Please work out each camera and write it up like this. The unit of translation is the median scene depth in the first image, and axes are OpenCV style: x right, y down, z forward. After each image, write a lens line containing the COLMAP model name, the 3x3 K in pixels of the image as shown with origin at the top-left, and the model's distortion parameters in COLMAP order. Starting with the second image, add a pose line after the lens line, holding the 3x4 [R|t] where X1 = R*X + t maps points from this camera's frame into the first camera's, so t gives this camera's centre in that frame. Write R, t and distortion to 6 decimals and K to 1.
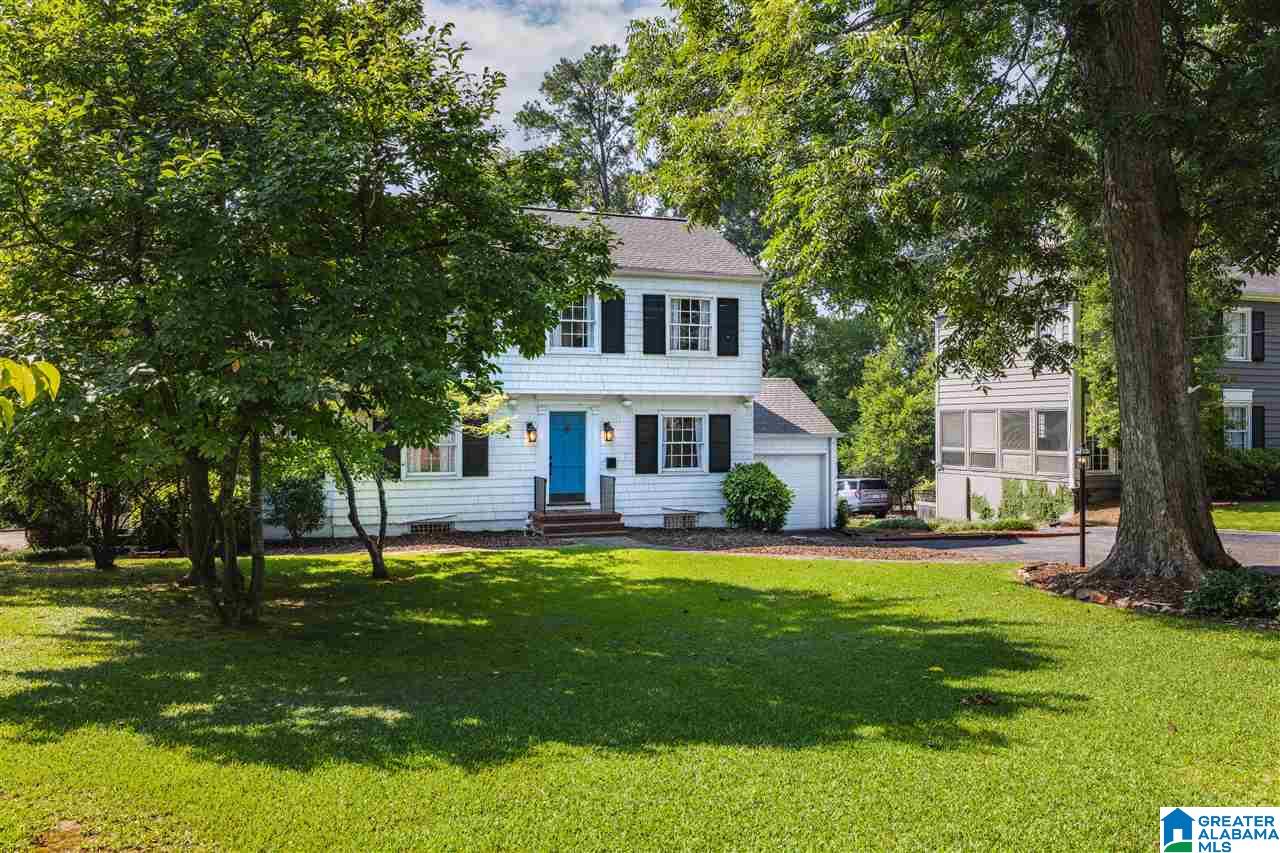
lens RADIAL K [[977.1, 0, 640.0], [0, 977.1, 426.5], [0, 0, 1]] dist [-0.001418, -0.000072]
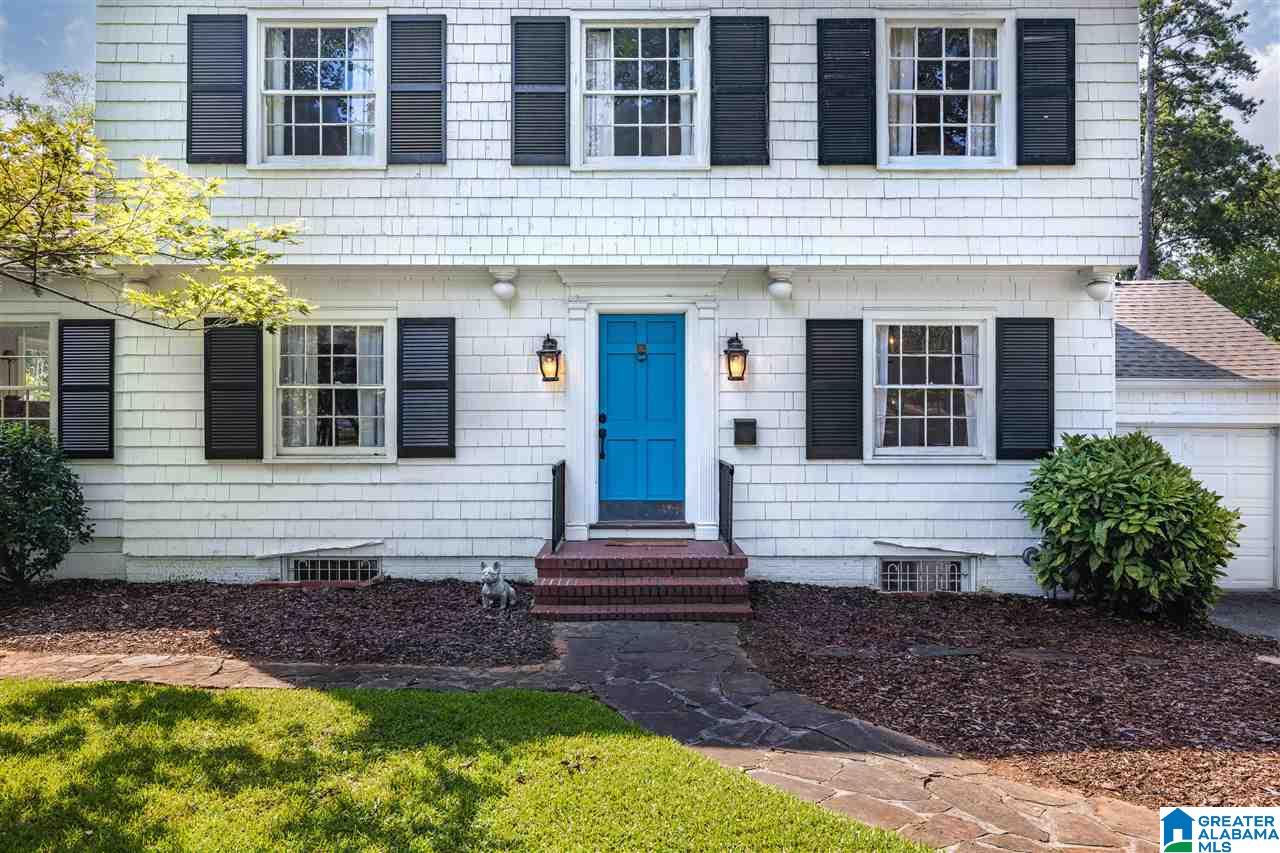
lens RADIAL K [[876.2, 0, 640.0], [0, 876.2, 426.5], [0, 0, 1]] dist [-0.005481, -0.001695]
pose [[0.937643, 0.002022, -0.347594, 0.060191], [-0.000490, 0.999990, 0.004496, 0.032865], [0.347599, -0.004046, 0.937634, 0.622176]]
